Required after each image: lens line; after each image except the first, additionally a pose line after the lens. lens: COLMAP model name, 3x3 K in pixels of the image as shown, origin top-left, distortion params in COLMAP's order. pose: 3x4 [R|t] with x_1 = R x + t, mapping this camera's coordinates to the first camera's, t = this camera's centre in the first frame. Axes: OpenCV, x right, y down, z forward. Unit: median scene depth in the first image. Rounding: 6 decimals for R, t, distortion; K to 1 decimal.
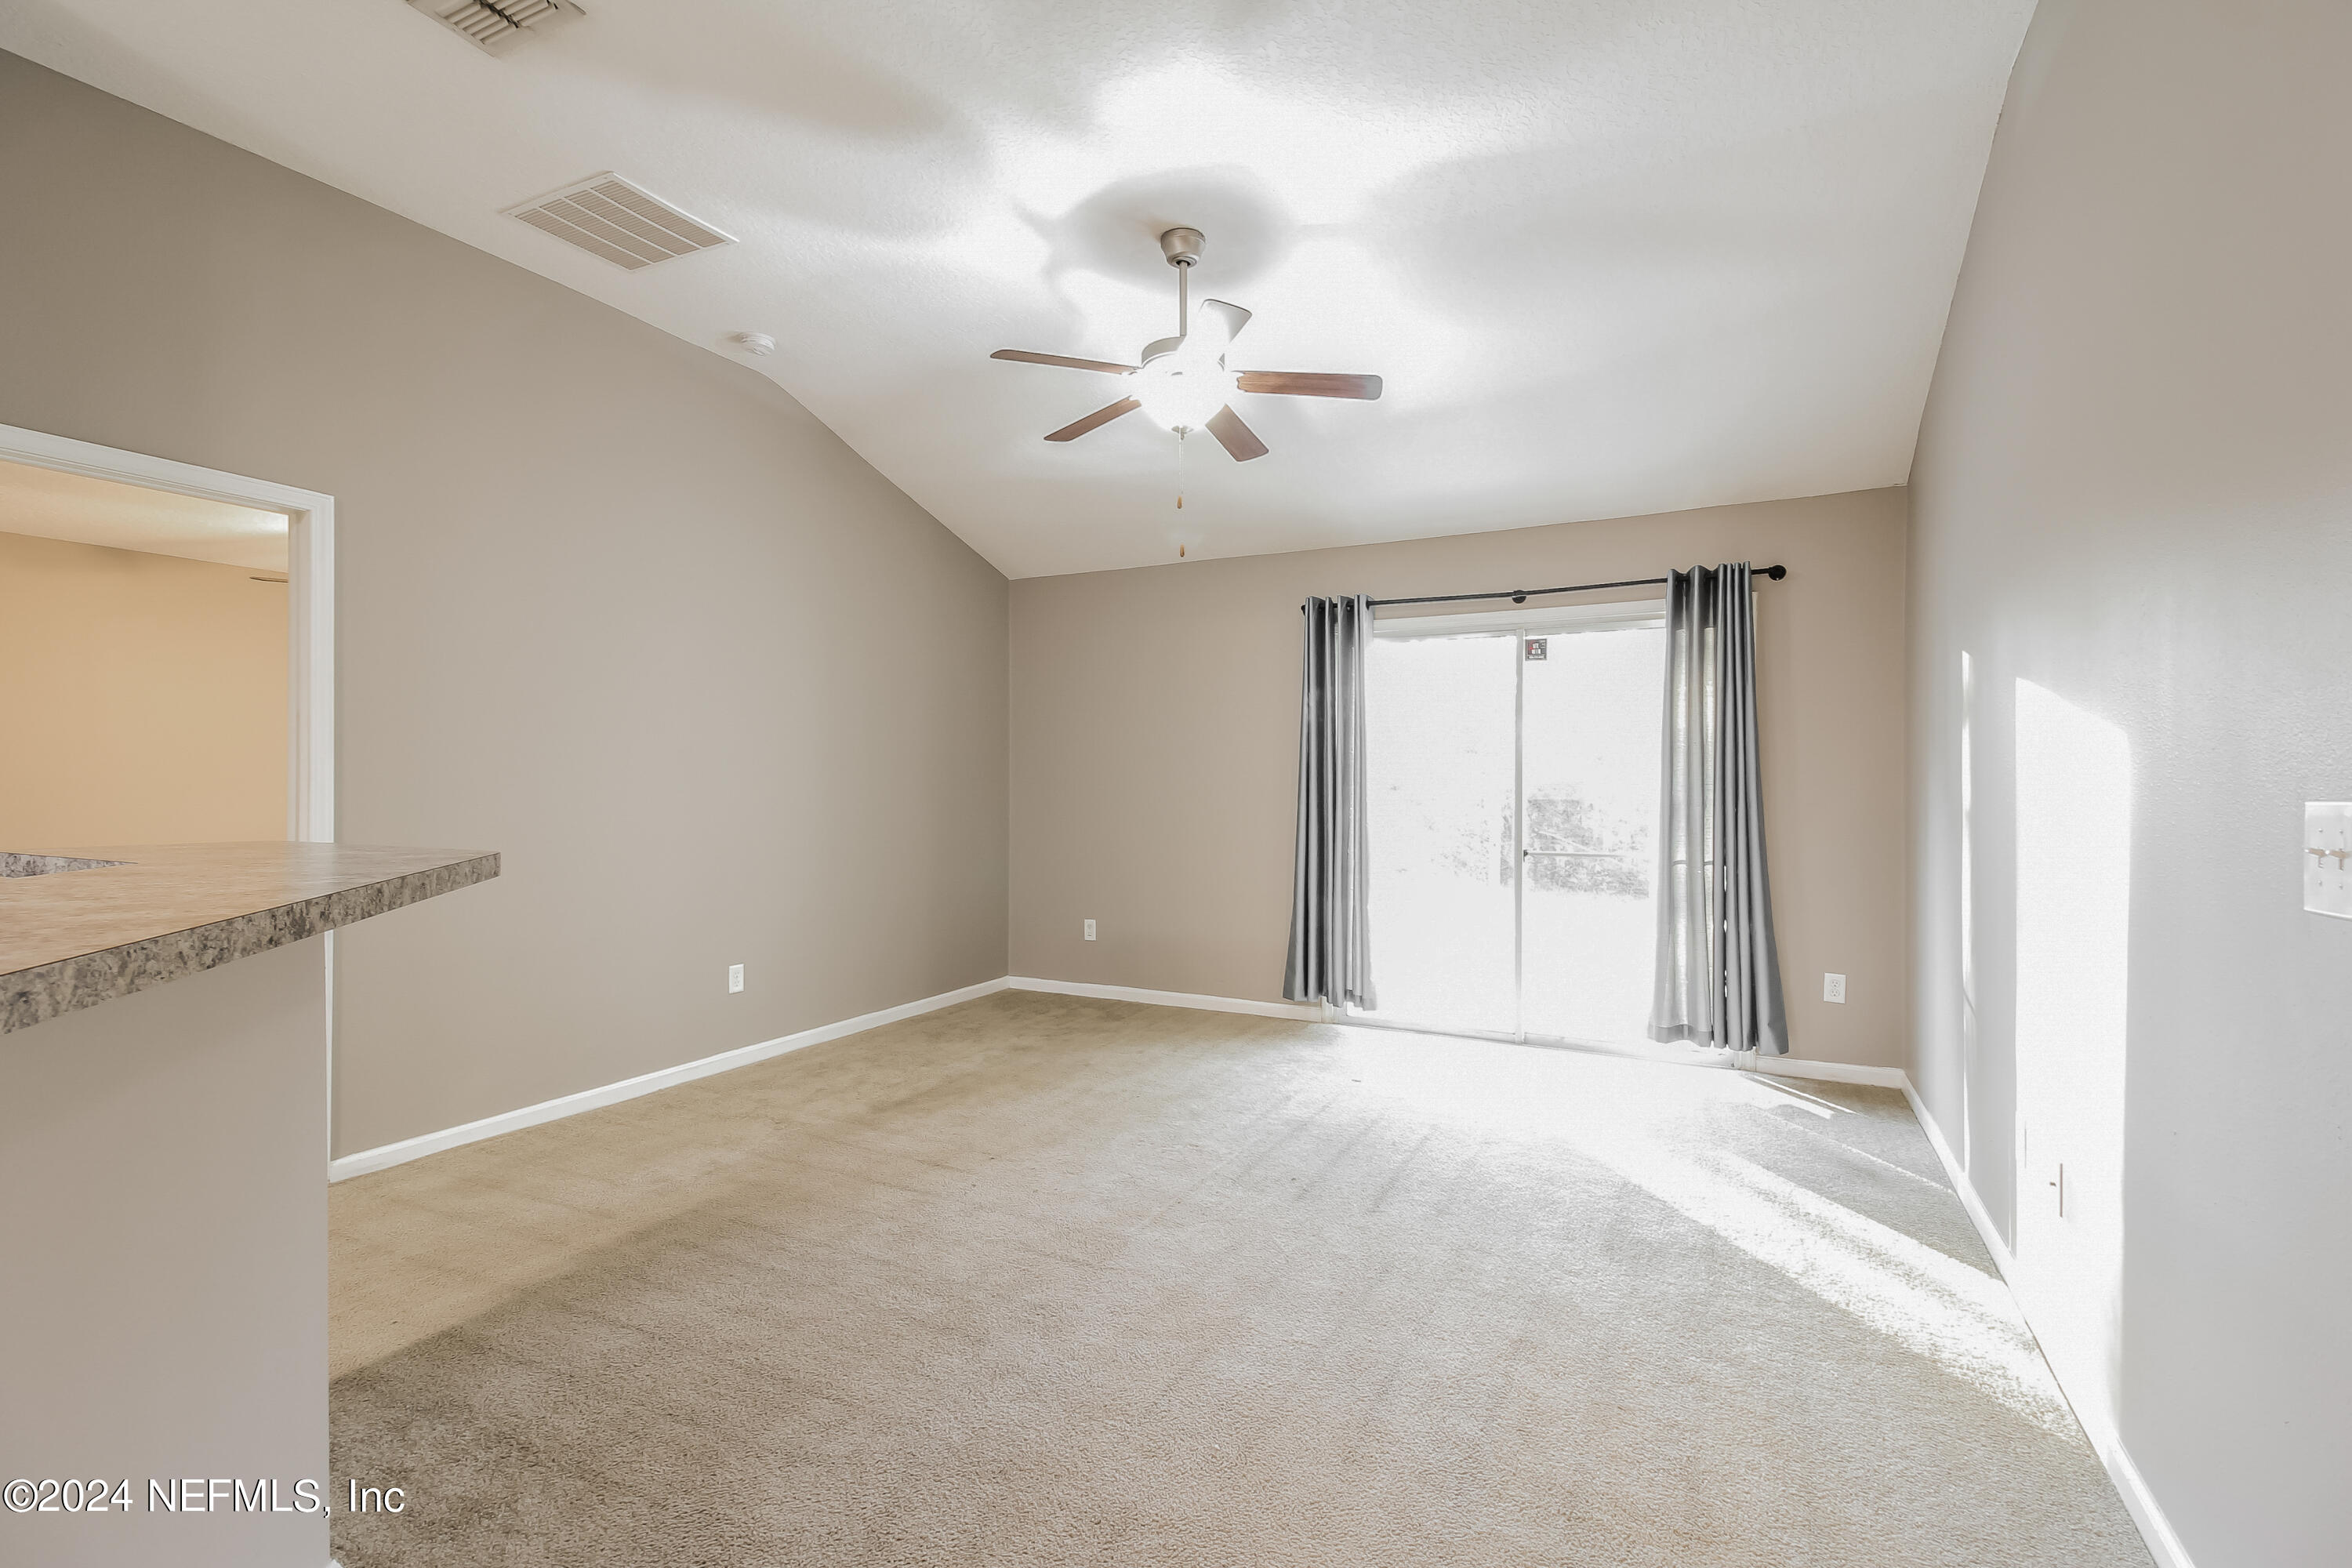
lens RADIAL K [[1078.2, 0, 1171.3], [0, 1078.2, 786.0], [0, 0, 1]] dist [0.017567, -0.000544]
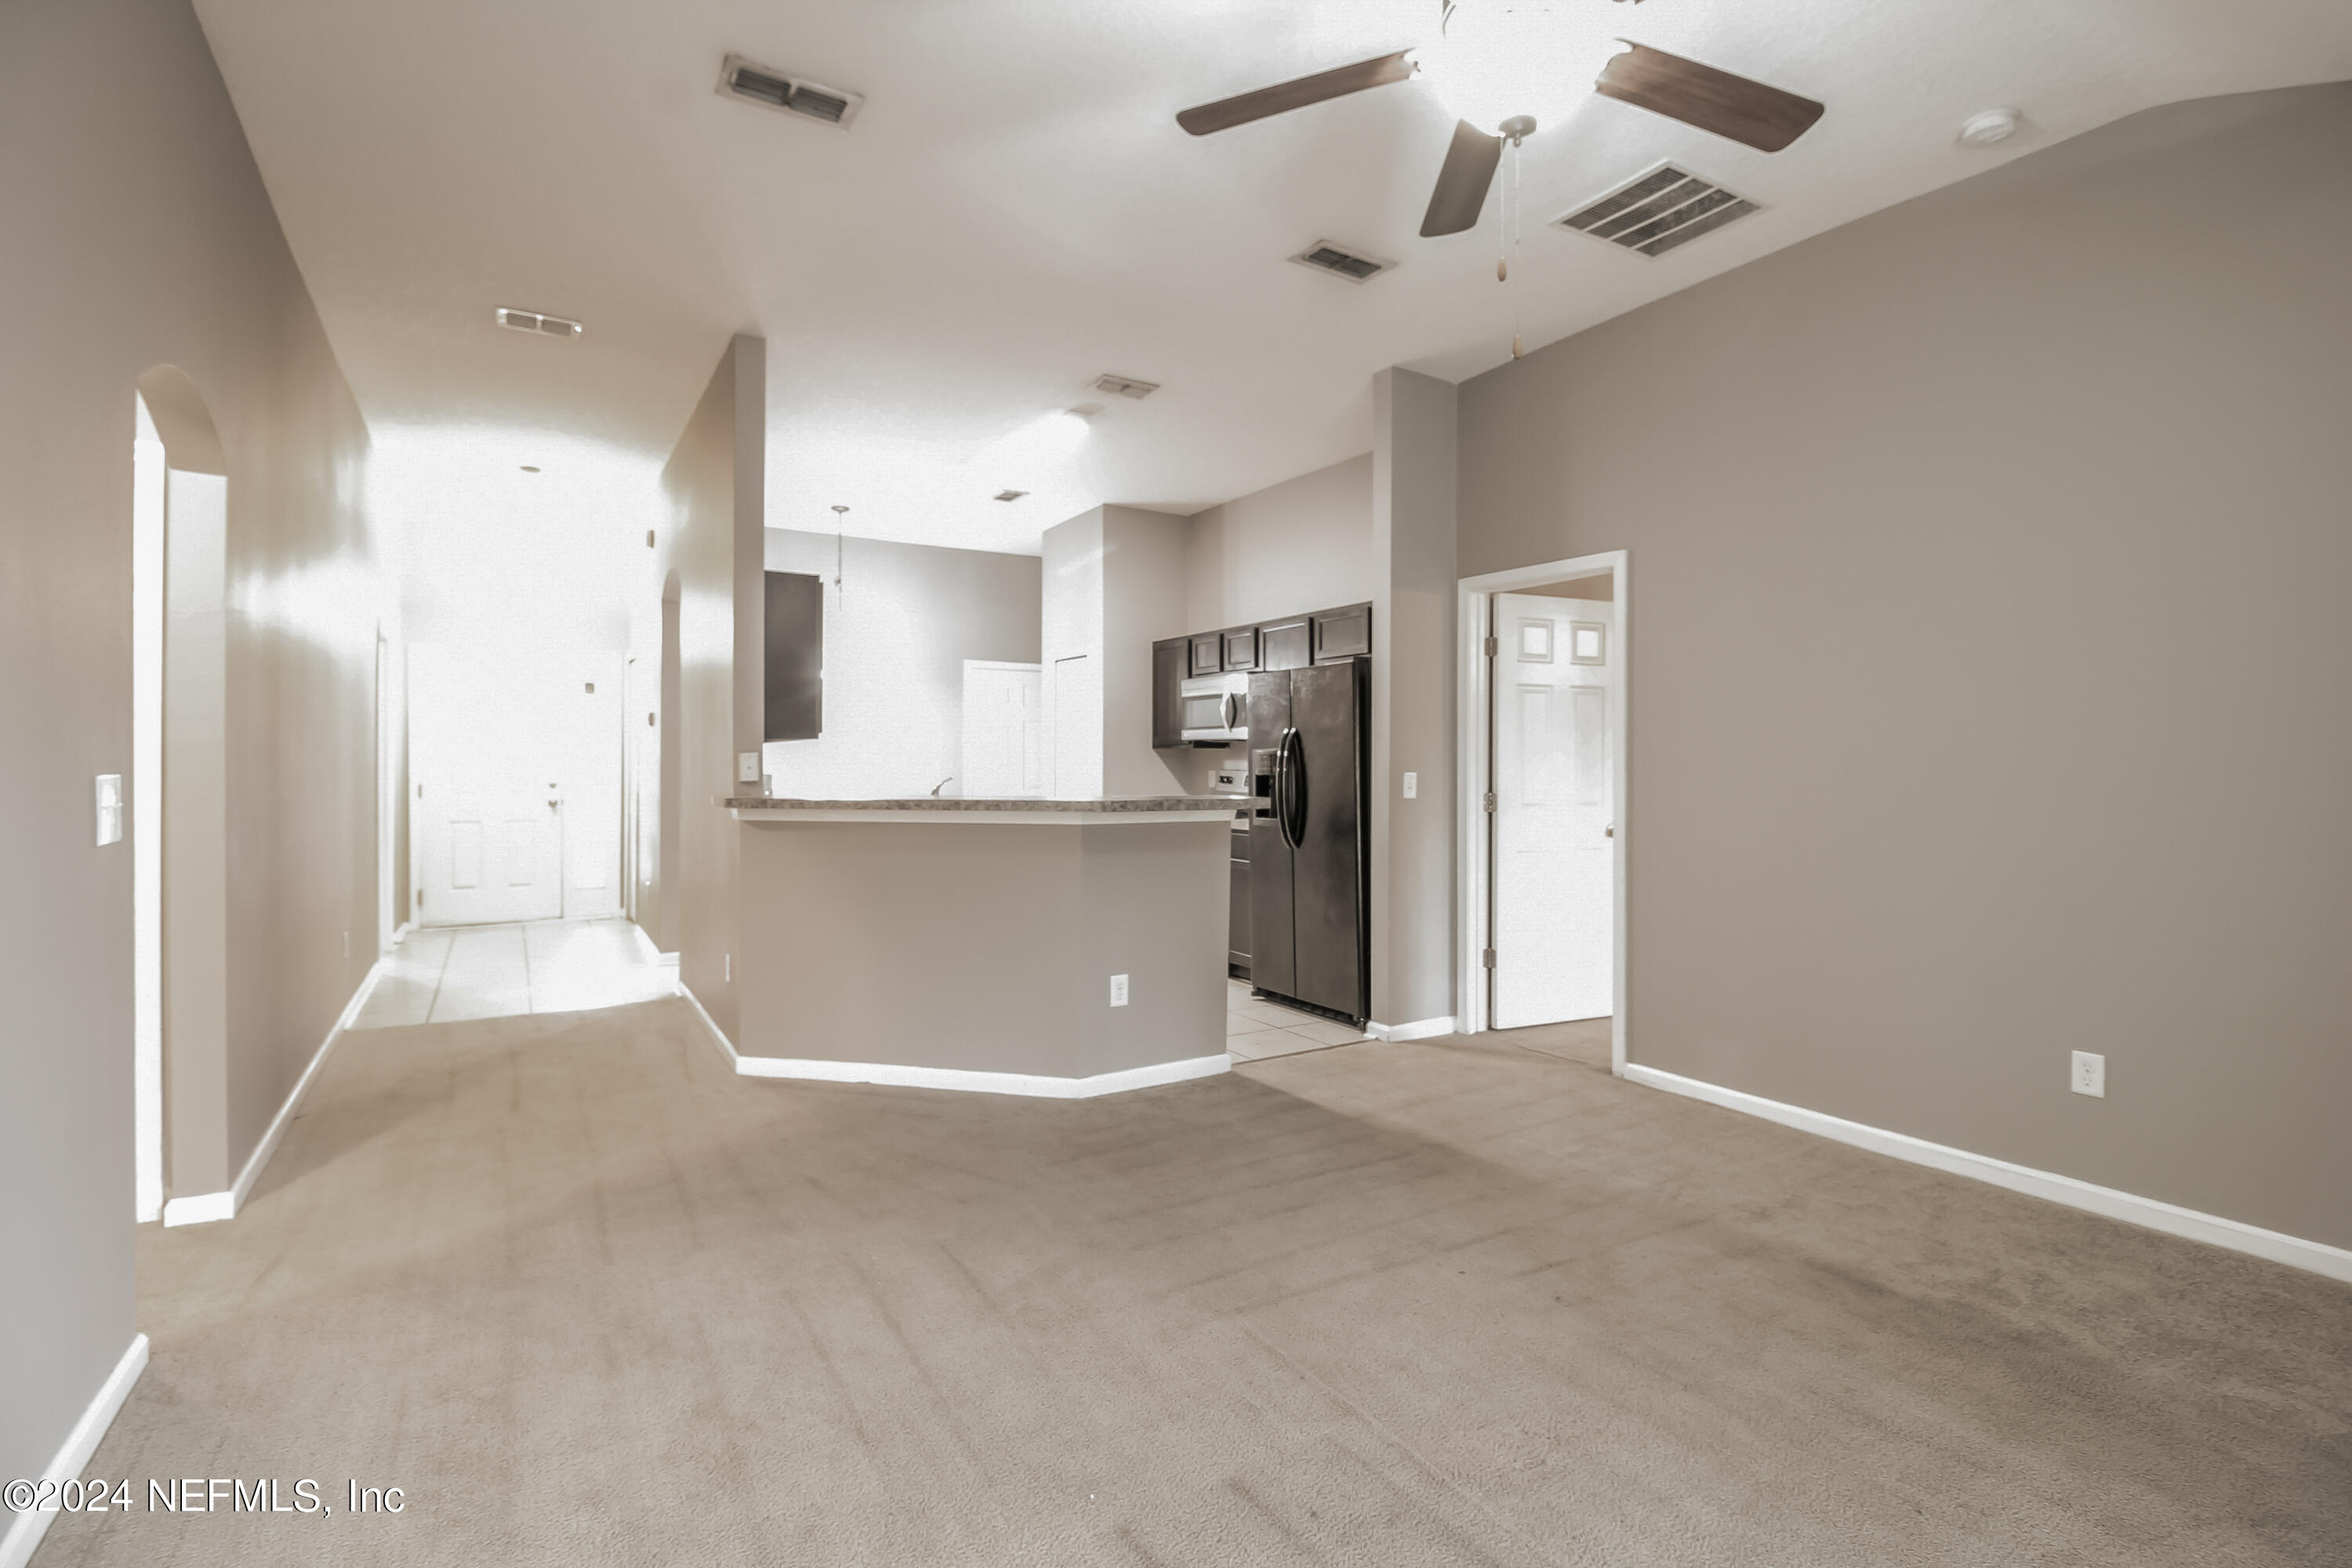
lens RADIAL K [[1084.7, 0, 1180.7], [0, 1084.7, 766.9], [0, 0, 1]] dist [0.001436, -0.000011]
pose [[-0.531367, -0.003400, -0.847135, 0.424295], [-0.001156, 0.999994, -0.003289, -0.001904], [0.847141, -0.000769, -0.531368, 0.866736]]
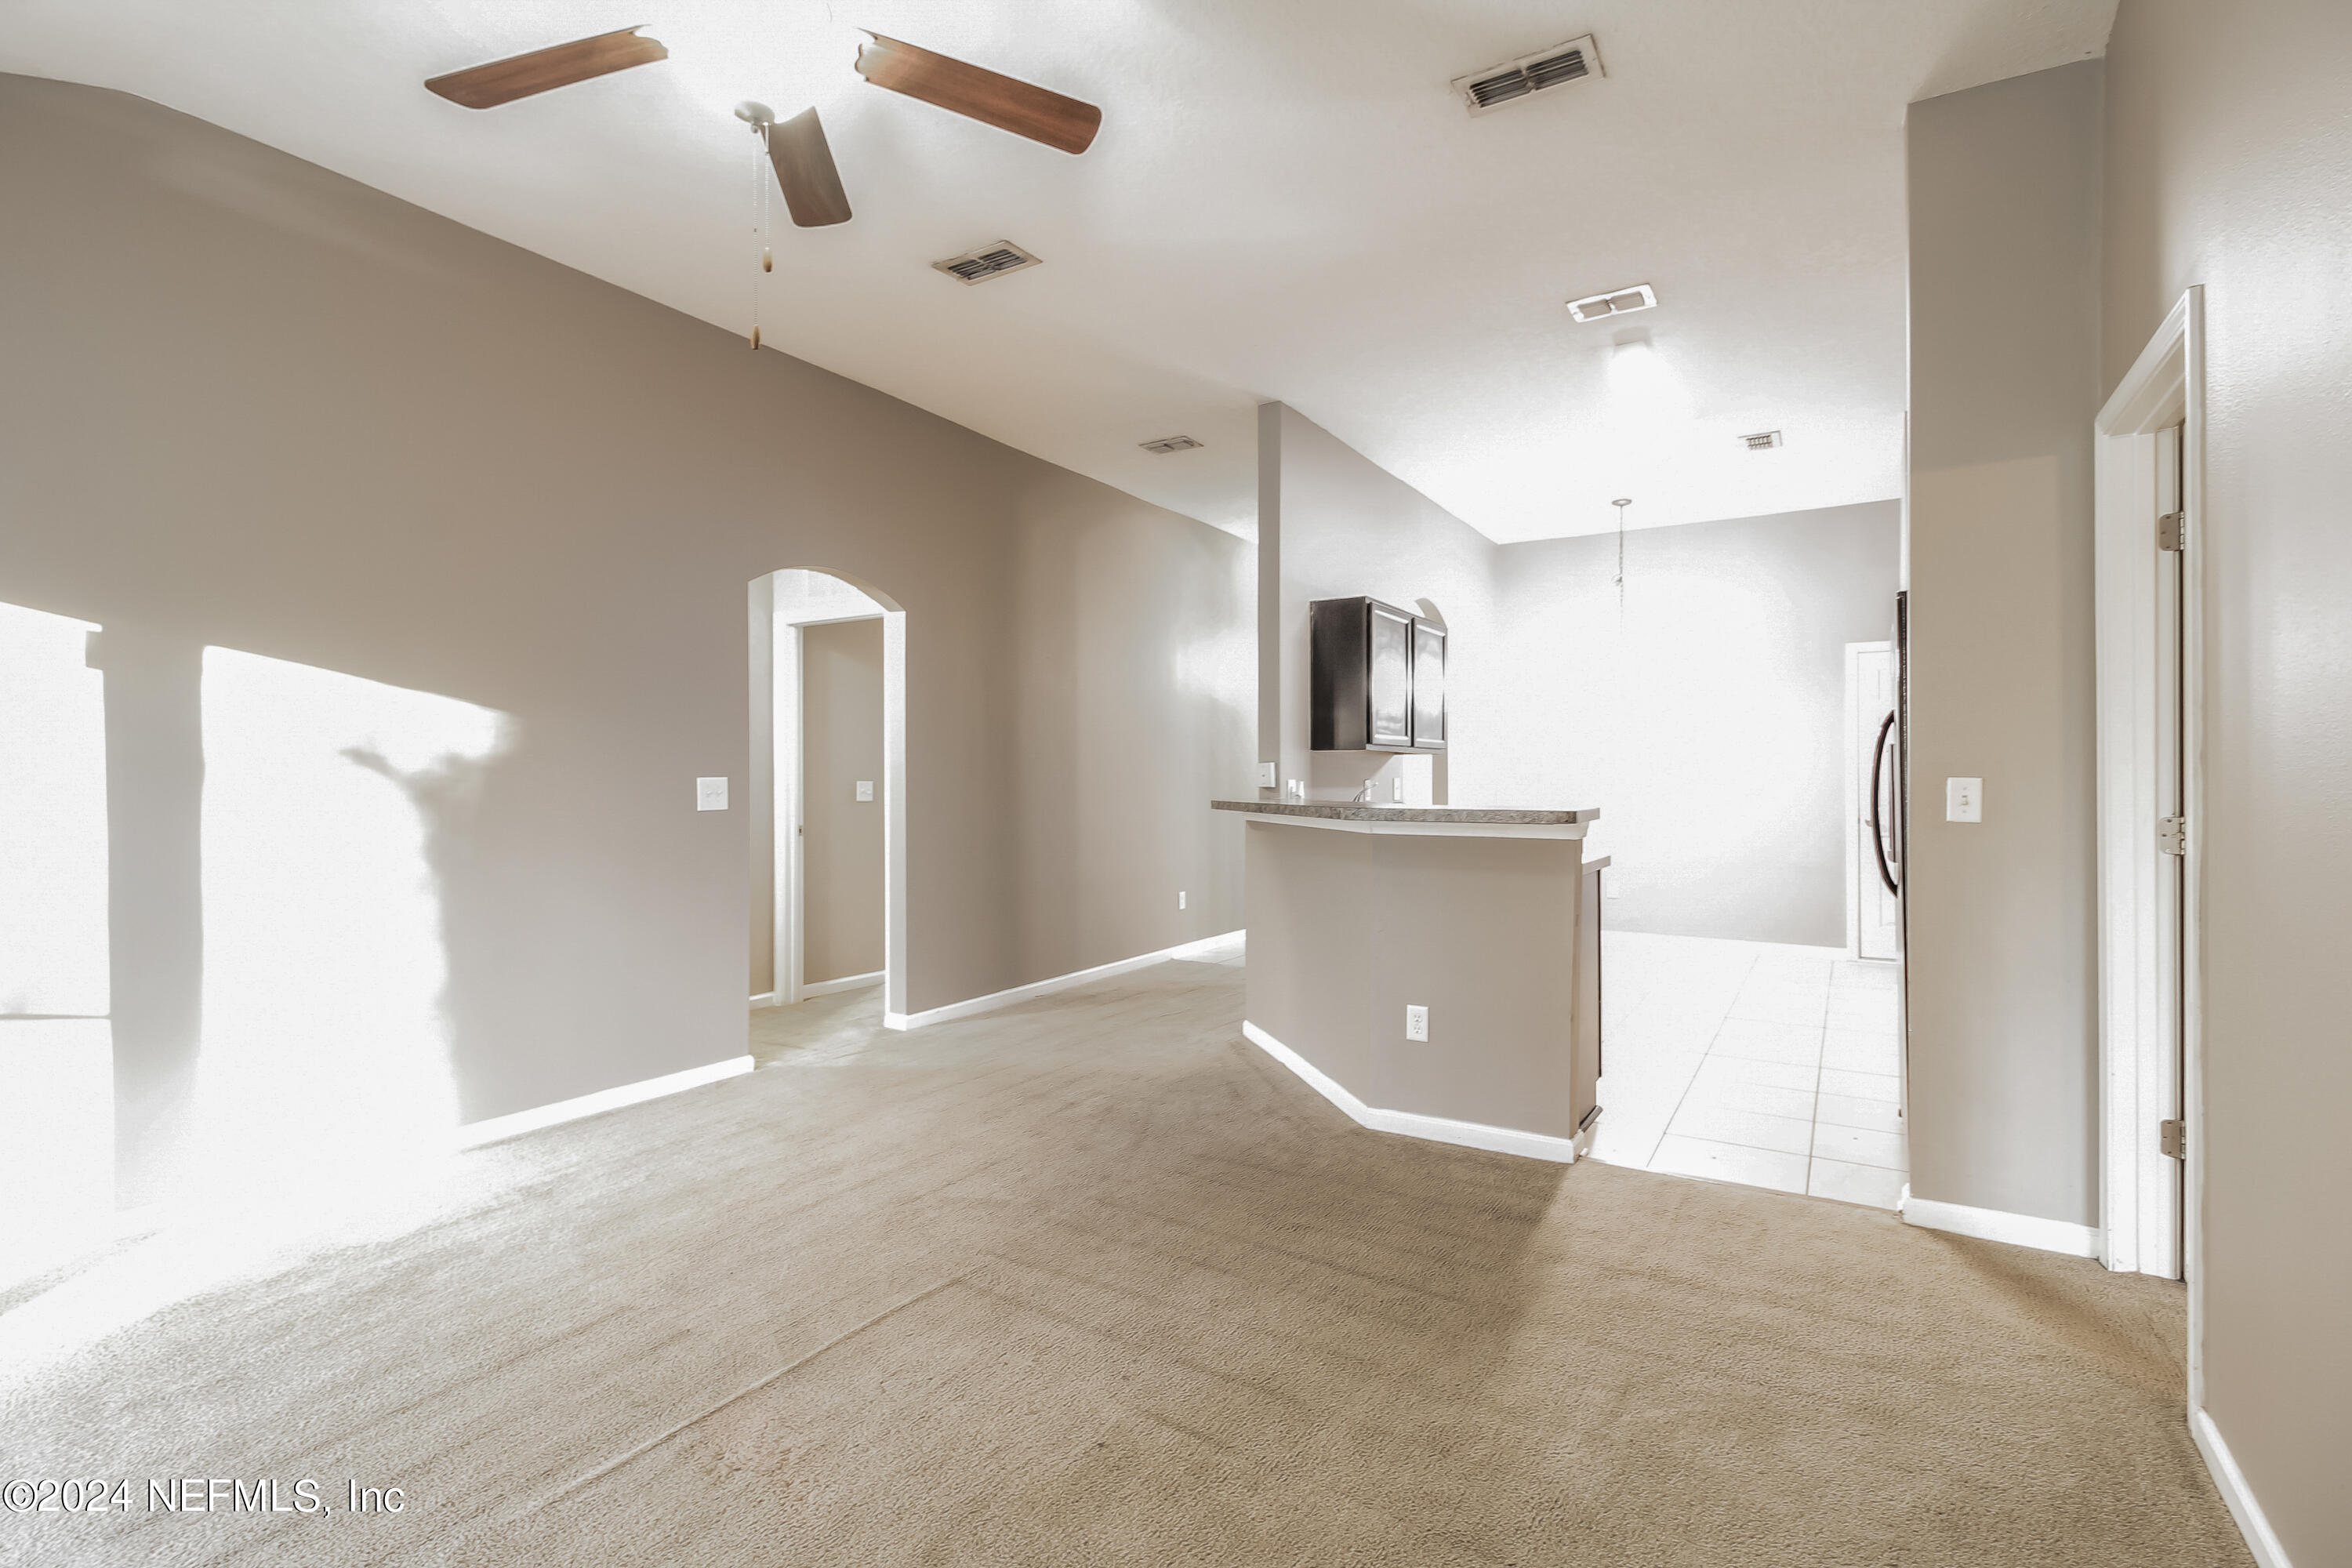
lens RADIAL K [[1078.2, 0, 1171.3], [0, 1078.2, 786.0], [0, 0, 1]] dist [0.017567, -0.000544]
pose [[-0.996333, -0.003640, 0.085484, -0.183461], [-0.003338, 0.999988, 0.003674, 0.003248], [-0.085496, 0.003375, -0.996333, 1.148463]]
